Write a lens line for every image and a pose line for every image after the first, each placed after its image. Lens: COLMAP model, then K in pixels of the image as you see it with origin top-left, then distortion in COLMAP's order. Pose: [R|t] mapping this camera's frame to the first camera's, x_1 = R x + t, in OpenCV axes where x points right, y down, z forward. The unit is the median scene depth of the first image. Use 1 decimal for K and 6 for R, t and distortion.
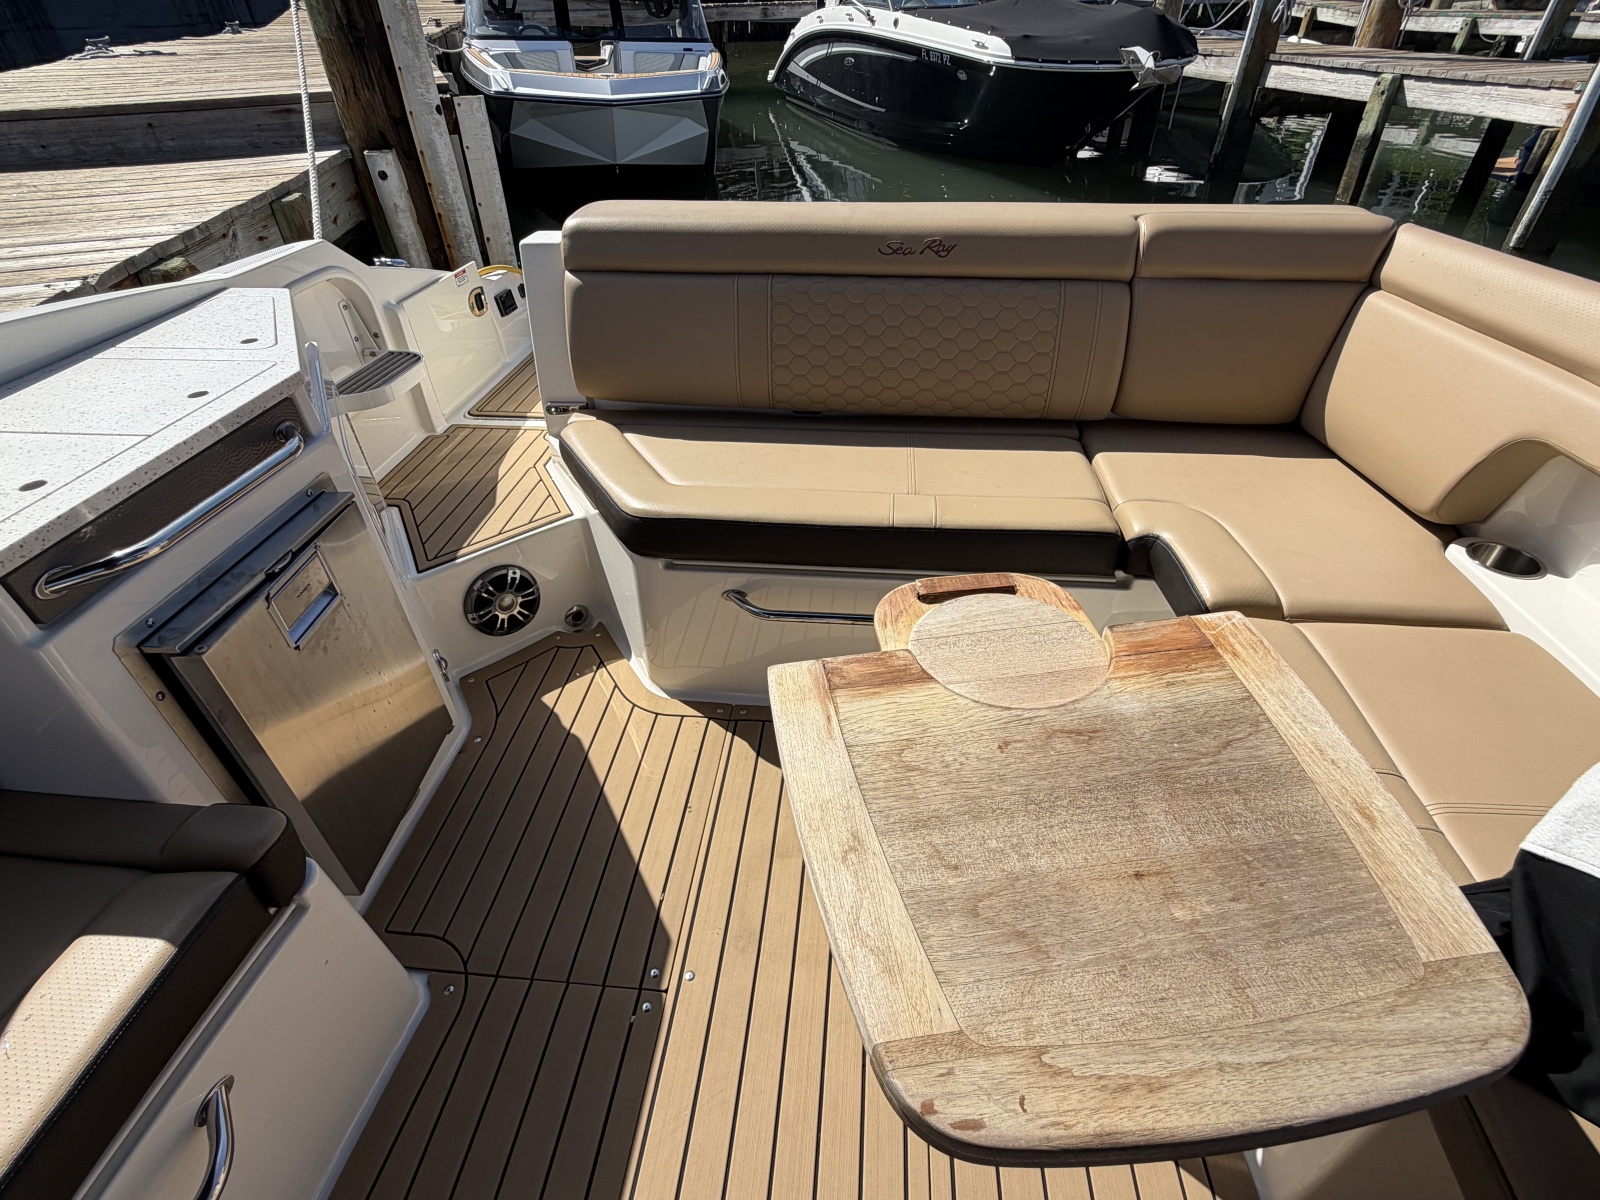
lens RADIAL K [[771.6, 0, 786.8], [0, 771.6, 605.2], [0, 0, 1]] dist [0.004960, 0.004959]
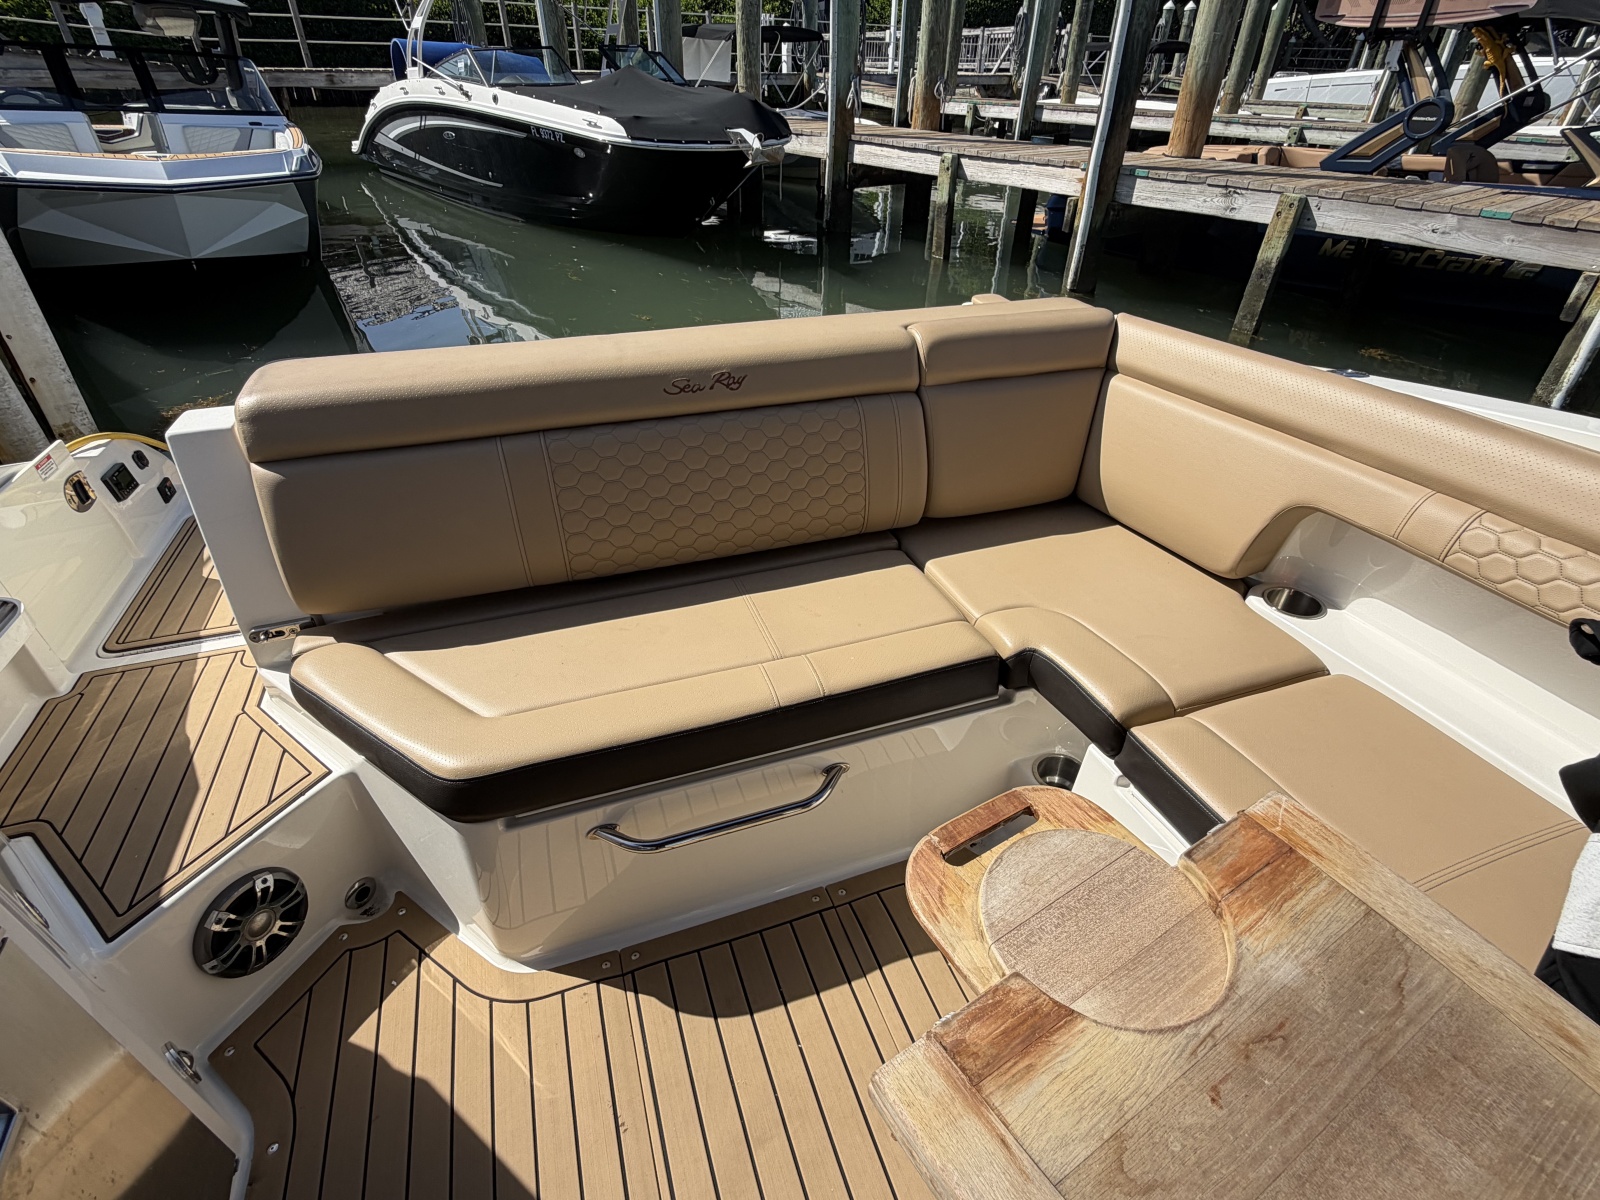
lens RADIAL K [[771.6, 0, 778.5], [0, 771.6, 610.8], [0, 0, 1]] dist [0.004960, 0.004959]
pose [[0.907519, -0.224222, 0.355152, -0.118922], [0.242961, 0.969999, -0.008438, -0.160811], [-0.342605, 0.093946, 0.934770, 0.143765]]
